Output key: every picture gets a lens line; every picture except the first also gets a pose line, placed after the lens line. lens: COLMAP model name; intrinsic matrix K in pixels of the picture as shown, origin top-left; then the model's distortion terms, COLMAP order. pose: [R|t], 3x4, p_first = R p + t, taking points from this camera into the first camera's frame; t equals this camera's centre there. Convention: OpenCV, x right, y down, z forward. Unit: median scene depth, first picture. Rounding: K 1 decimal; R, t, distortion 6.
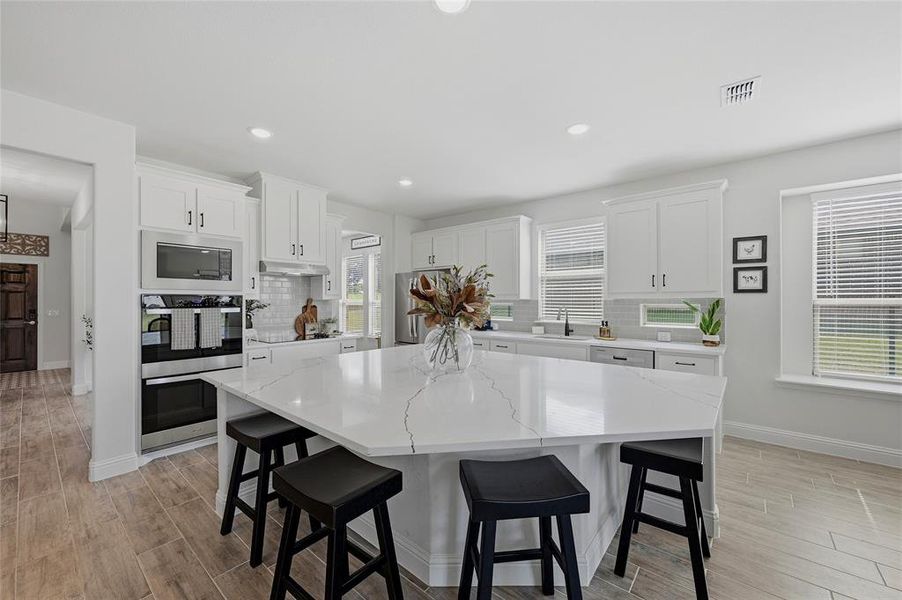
lens RADIAL K [[353.6, 0, 452.7], [0, 353.6, 300.8], [0, 0, 1]] dist [-0.002241, -0.000440]
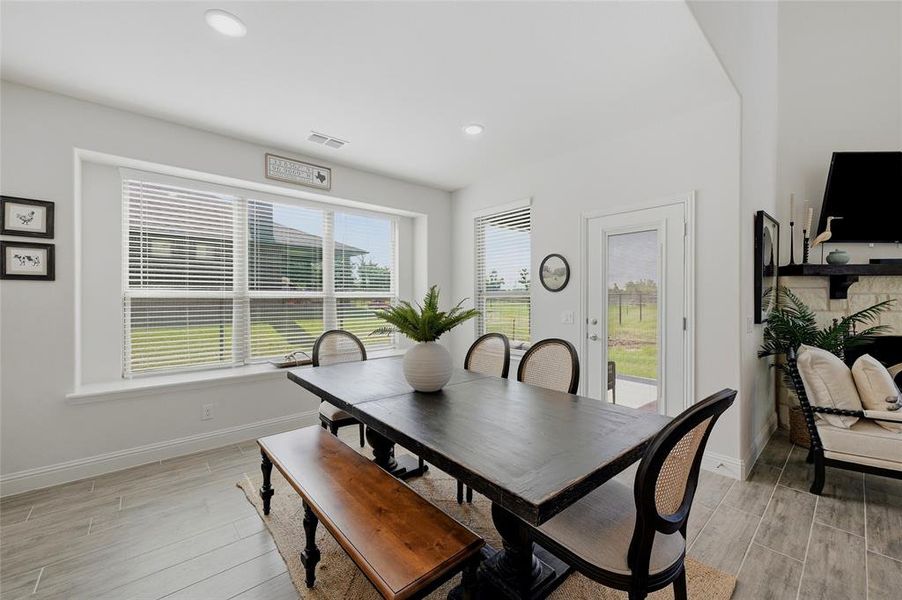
lens RADIAL K [[353.6, 0, 454.5], [0, 353.6, 299.1], [0, 0, 1]] dist [-0.002241, -0.000440]
pose [[0.142504, -0.003330, 0.989789, 0.283462], [-0.000289, 0.999994, 0.003406, 0.012858], [-0.989794, -0.000771, 0.142502, 0.072299]]
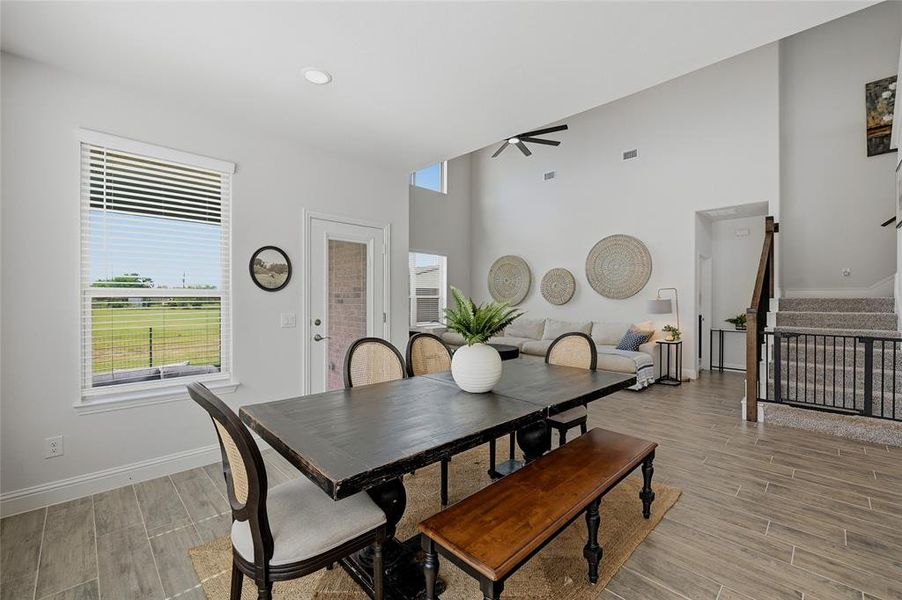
lens RADIAL K [[374.7, 0, 448.5], [0, 374.7, 299.4], [0, 0, 1]] dist [-0.003451, 0.001057]
pose [[-0.995155, -0.000873, 0.098310, 0.806048], [-0.000499, 0.999993, 0.003824, 0.011203], [-0.098313, 0.003757, -0.995148, 0.773285]]
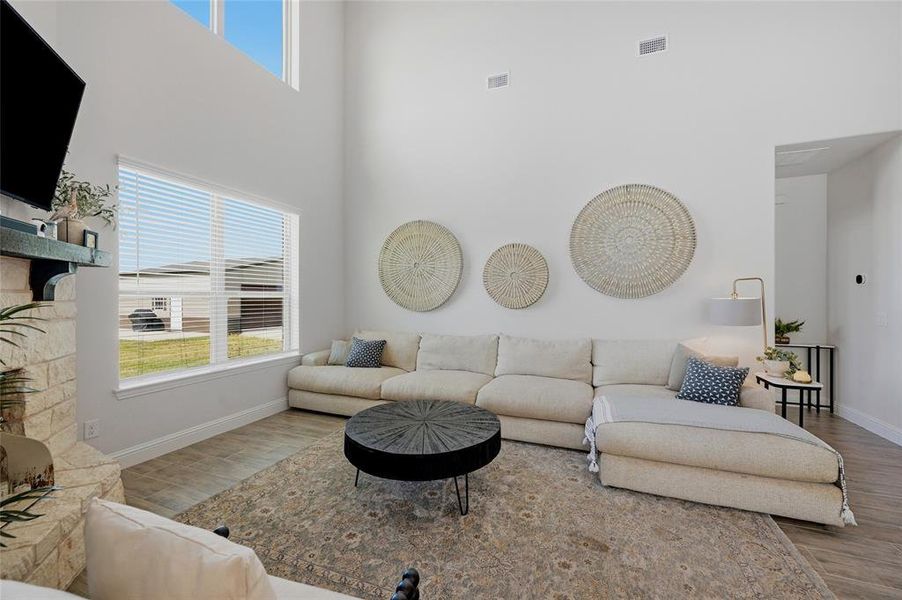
lens RADIAL K [[353.6, 0, 444.8], [0, 353.6, 296.8], [0, 0, 1]] dist [-0.002241, -0.000440]
pose [[-0.949021, -0.001386, -0.315209, 0.967661], [-0.001145, 0.999999, -0.000949, 0.014490], [0.315210, -0.000539, -0.949022, -0.391246]]
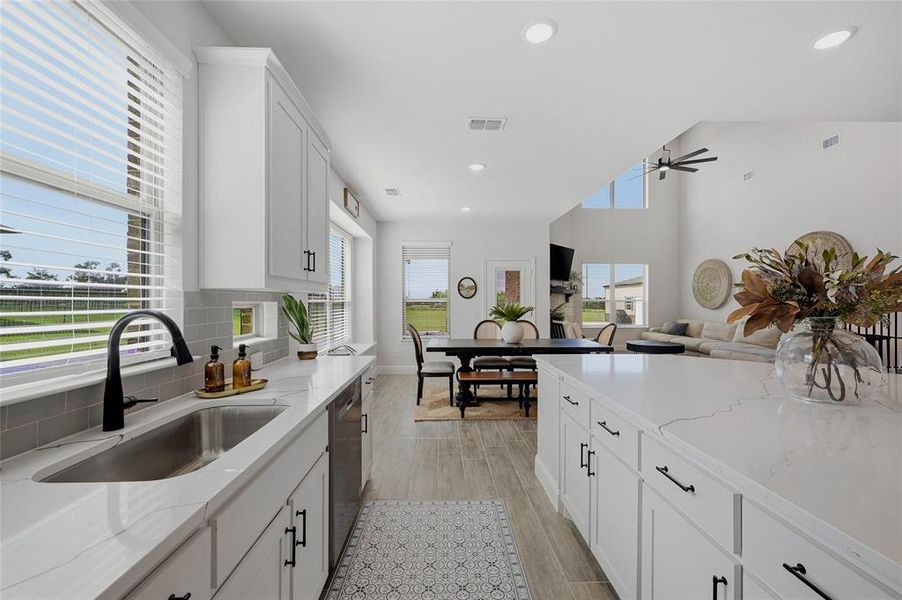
lens RADIAL K [[374.7, 0, 448.0], [0, 374.7, 298.3], [0, 0, 1]] dist [-0.003451, 0.001057]
pose [[-0.657458, 0.009465, 0.753432, -0.029692], [0.004385, 0.999952, -0.008736, 0.009747], [-0.753479, -0.002440, -0.657468, 1.231430]]
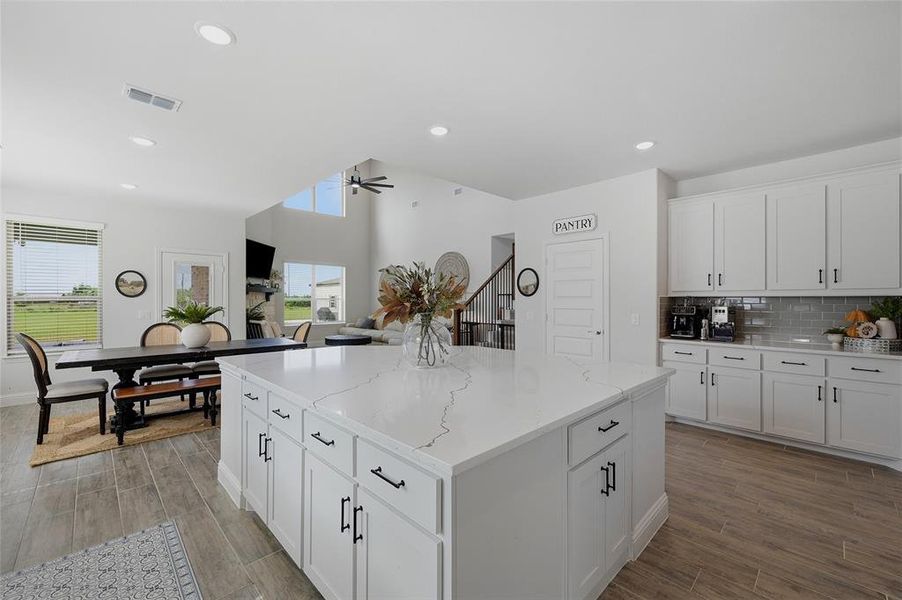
lens RADIAL K [[374.7, 0, 453.6], [0, 374.7, 299.4], [0, 0, 1]] dist [-0.003451, 0.001057]
pose [[-0.994835, 0.001395, 0.101493, -0.120707], [0.001665, 0.999995, 0.002569, 0.002971], [-0.101489, 0.002725, -0.994833, 1.288786]]
